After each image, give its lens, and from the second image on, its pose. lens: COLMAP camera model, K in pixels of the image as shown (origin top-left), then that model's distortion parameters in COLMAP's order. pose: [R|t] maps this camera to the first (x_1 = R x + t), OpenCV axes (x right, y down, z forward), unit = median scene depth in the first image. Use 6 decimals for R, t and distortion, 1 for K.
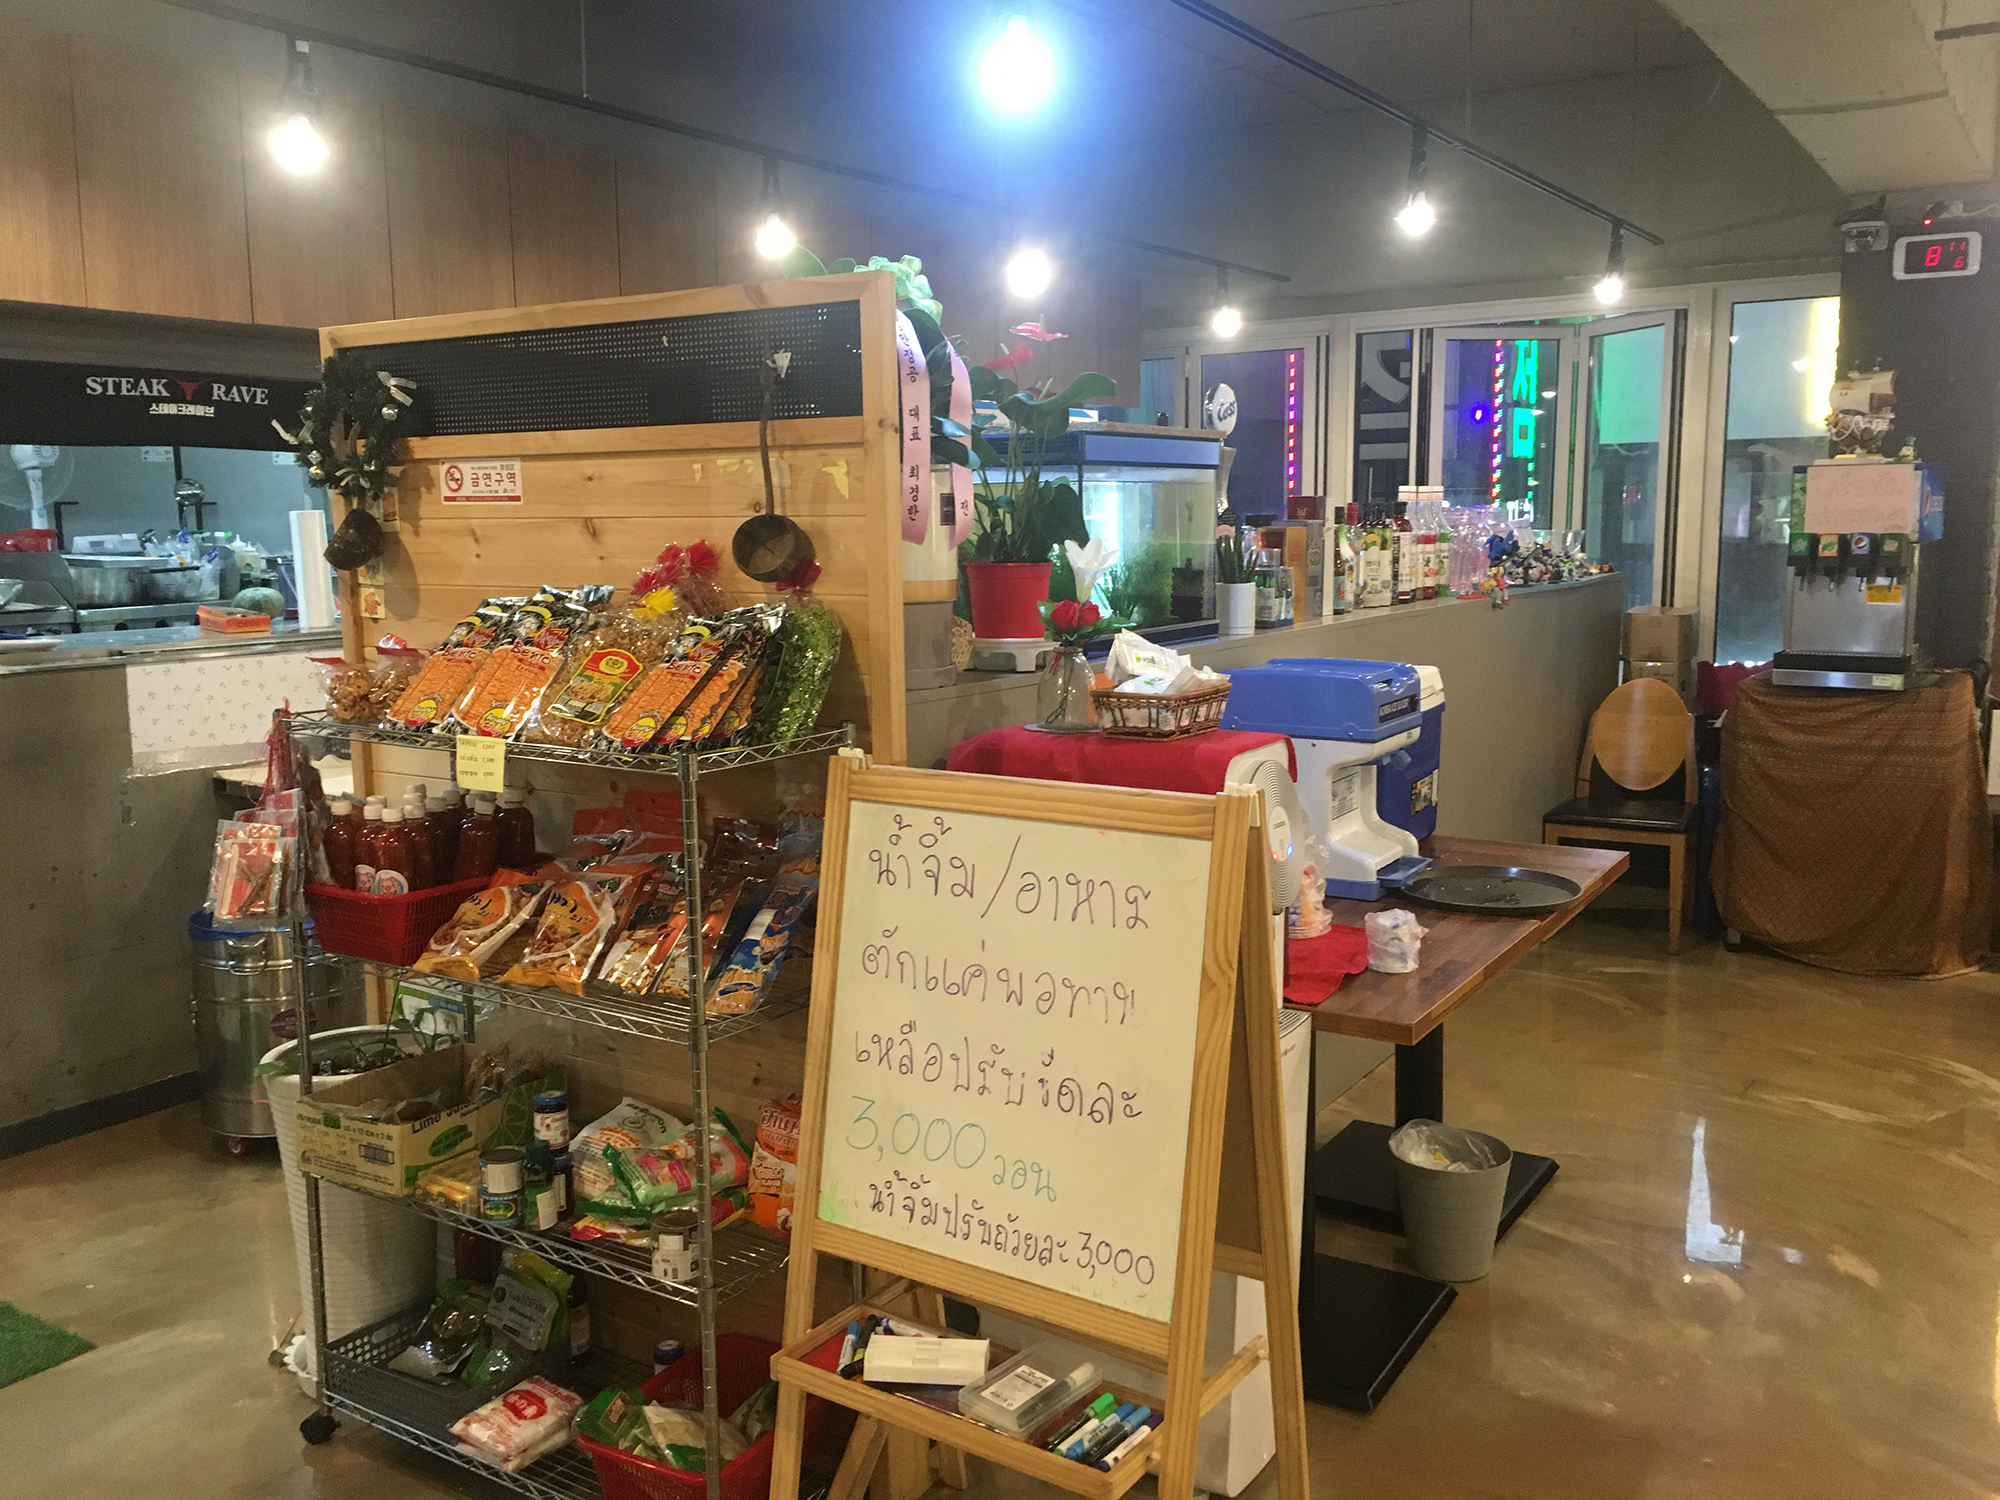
lens RADIAL K [[1704.8, 0, 997.3], [0, 1704.8, 736.1], [0, 0, 1]] dist [0.096086, -0.135823]
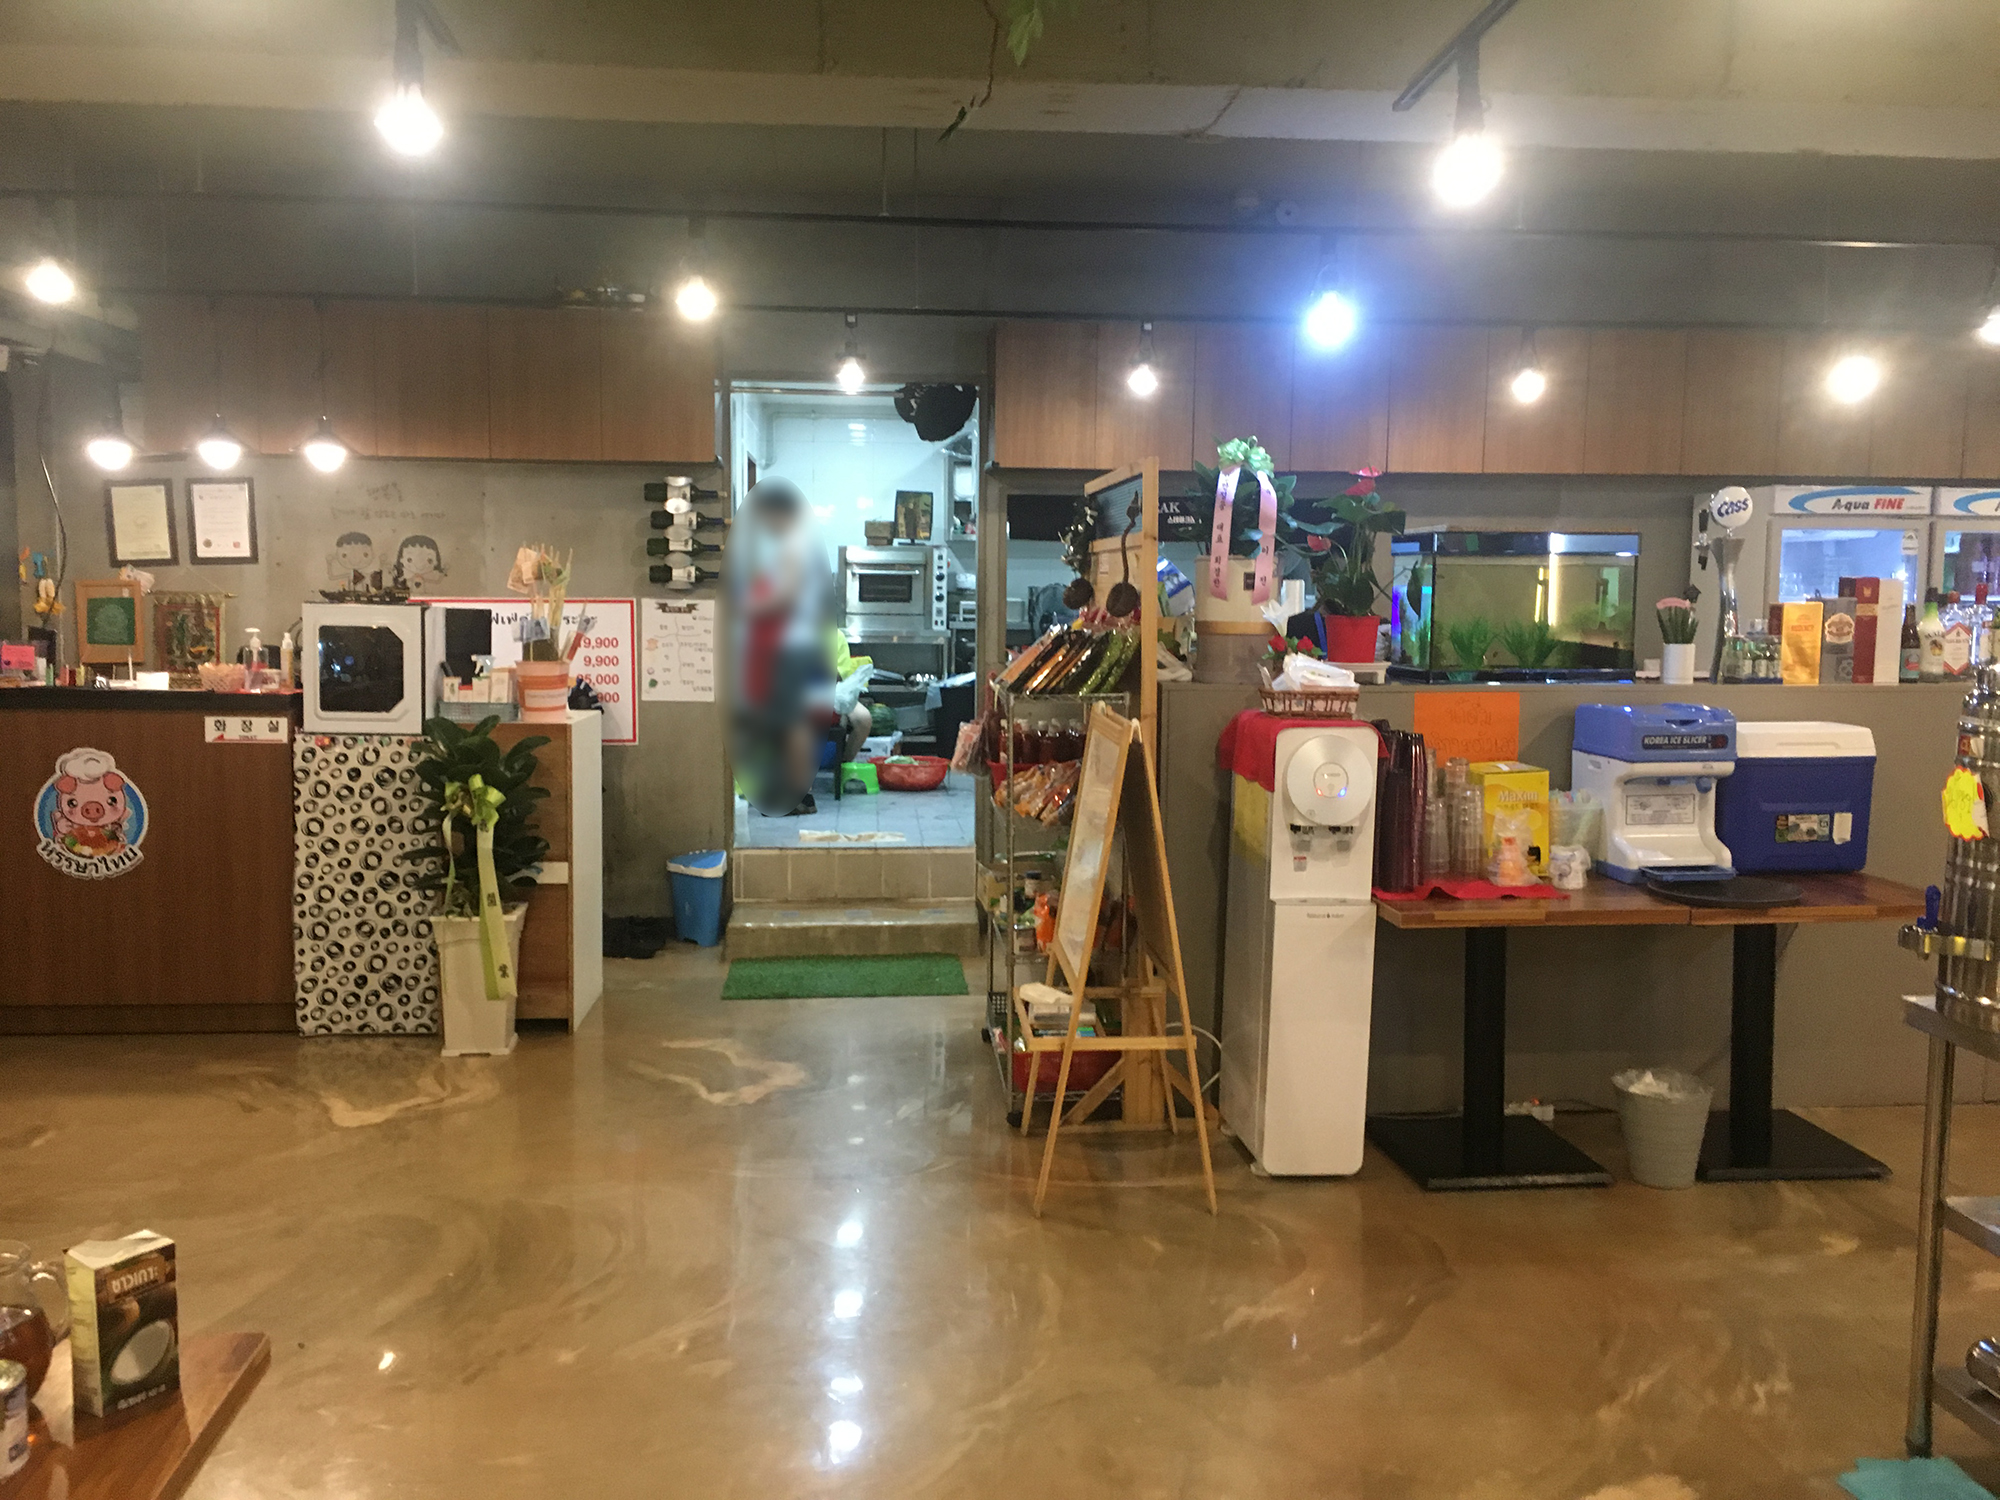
lens RADIAL K [[1704.8, 0, 997.3], [0, 1704.8, 736.1], [0, 0, 1]] dist [0.096086, -0.135823]
pose [[0.622856, 0.084242, -0.777788, 1.013838], [-0.115799, 0.993162, 0.014836, 0.021634], [0.773719, 0.080826, 0.628352, -0.227153]]
